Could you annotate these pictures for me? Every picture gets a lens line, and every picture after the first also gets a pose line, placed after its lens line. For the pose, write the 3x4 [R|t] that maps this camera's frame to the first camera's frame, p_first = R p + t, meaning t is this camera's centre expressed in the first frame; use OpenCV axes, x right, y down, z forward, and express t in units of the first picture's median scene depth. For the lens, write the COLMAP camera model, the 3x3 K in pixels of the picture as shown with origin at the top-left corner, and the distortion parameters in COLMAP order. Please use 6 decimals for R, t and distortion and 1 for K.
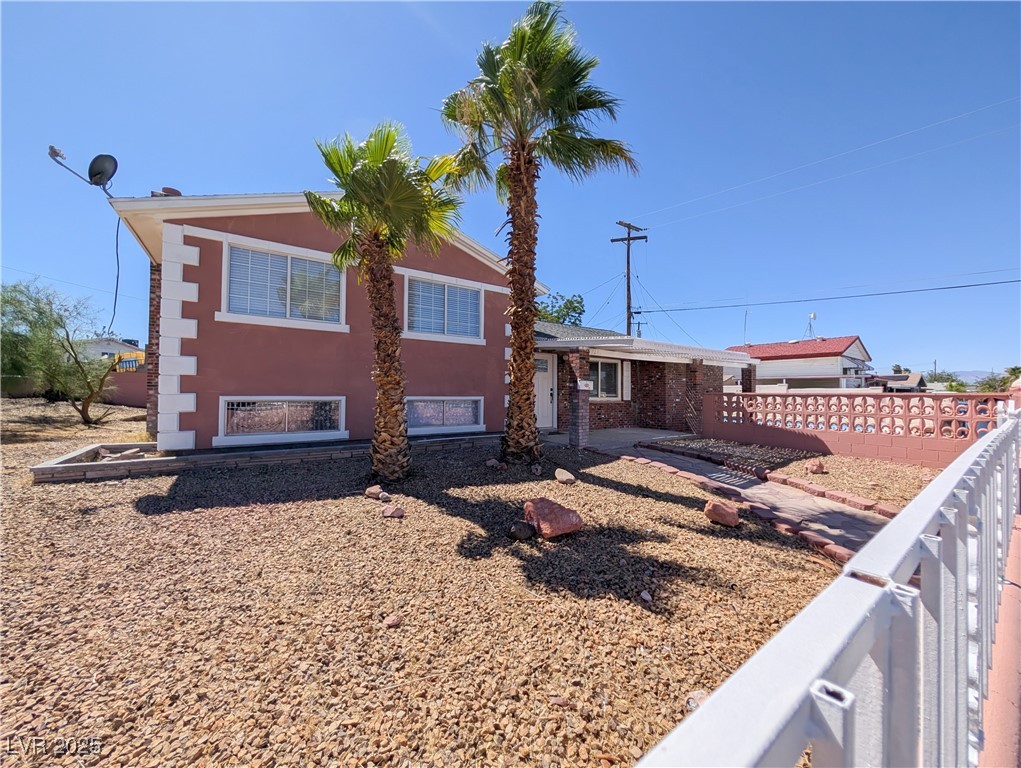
lens RADIAL K [[387.7, 0, 508.9], [0, 387.7, 385.7], [0, 0, 1]] dist [-0.001563, 0.000384]
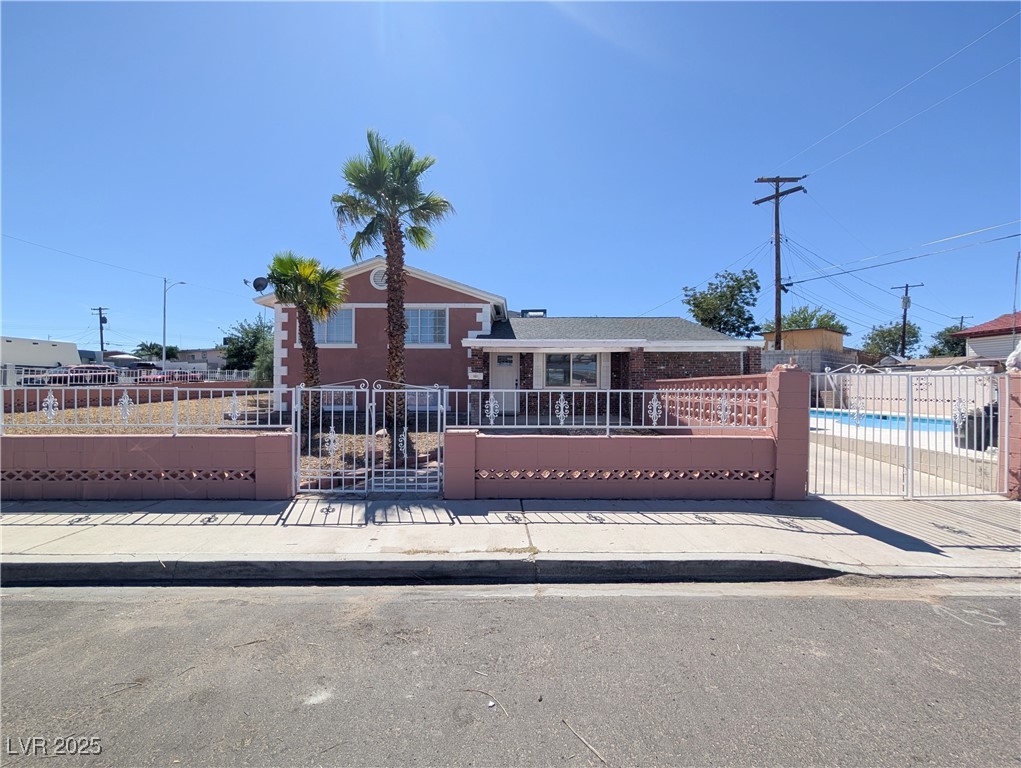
lens RADIAL K [[387.7, 0, 507.6], [0, 387.7, 385.6], [0, 0, 1]] dist [-0.001563, 0.000384]
pose [[0.815812, -0.008891, -0.578249, 0.895356], [0.015695, 0.999854, 0.006770, 0.020910], [0.578104, -0.014599, 0.815832, -0.000883]]
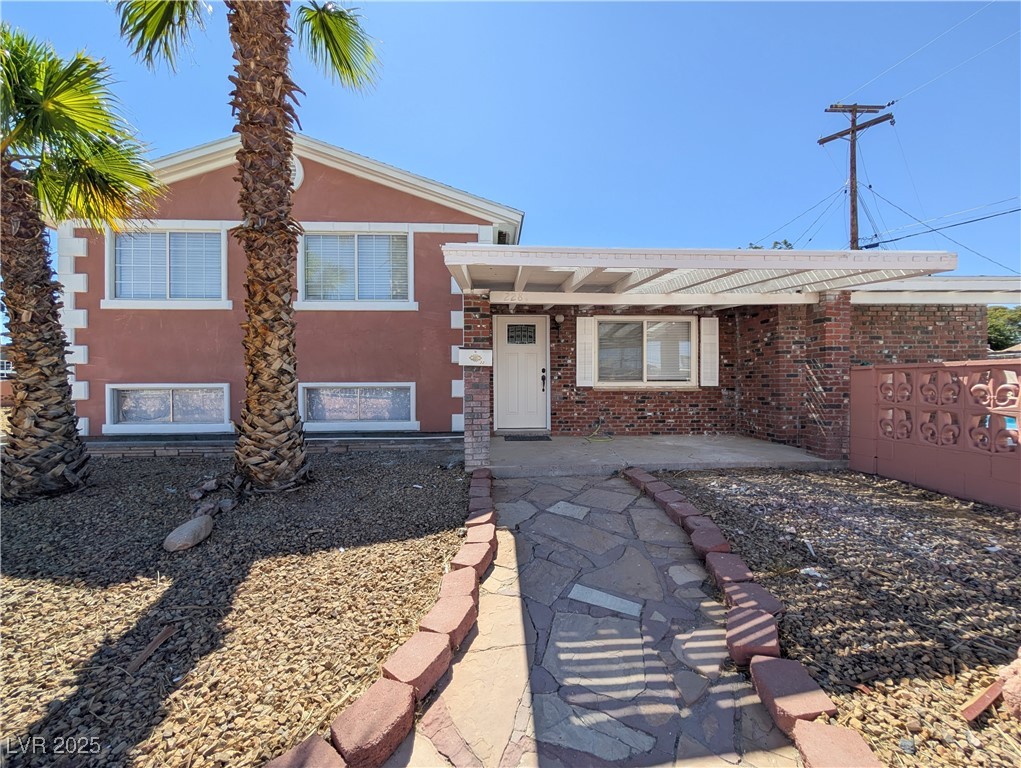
lens RADIAL K [[387.7, 0, 507.2], [0, 387.7, 385.9], [0, 0, 1]] dist [-0.001563, 0.000384]
pose [[0.850110, -0.010513, -0.526501, 0.454429], [0.022942, 0.999591, 0.017083, 0.026378], [0.526106, -0.026602, 0.850003, 0.478706]]
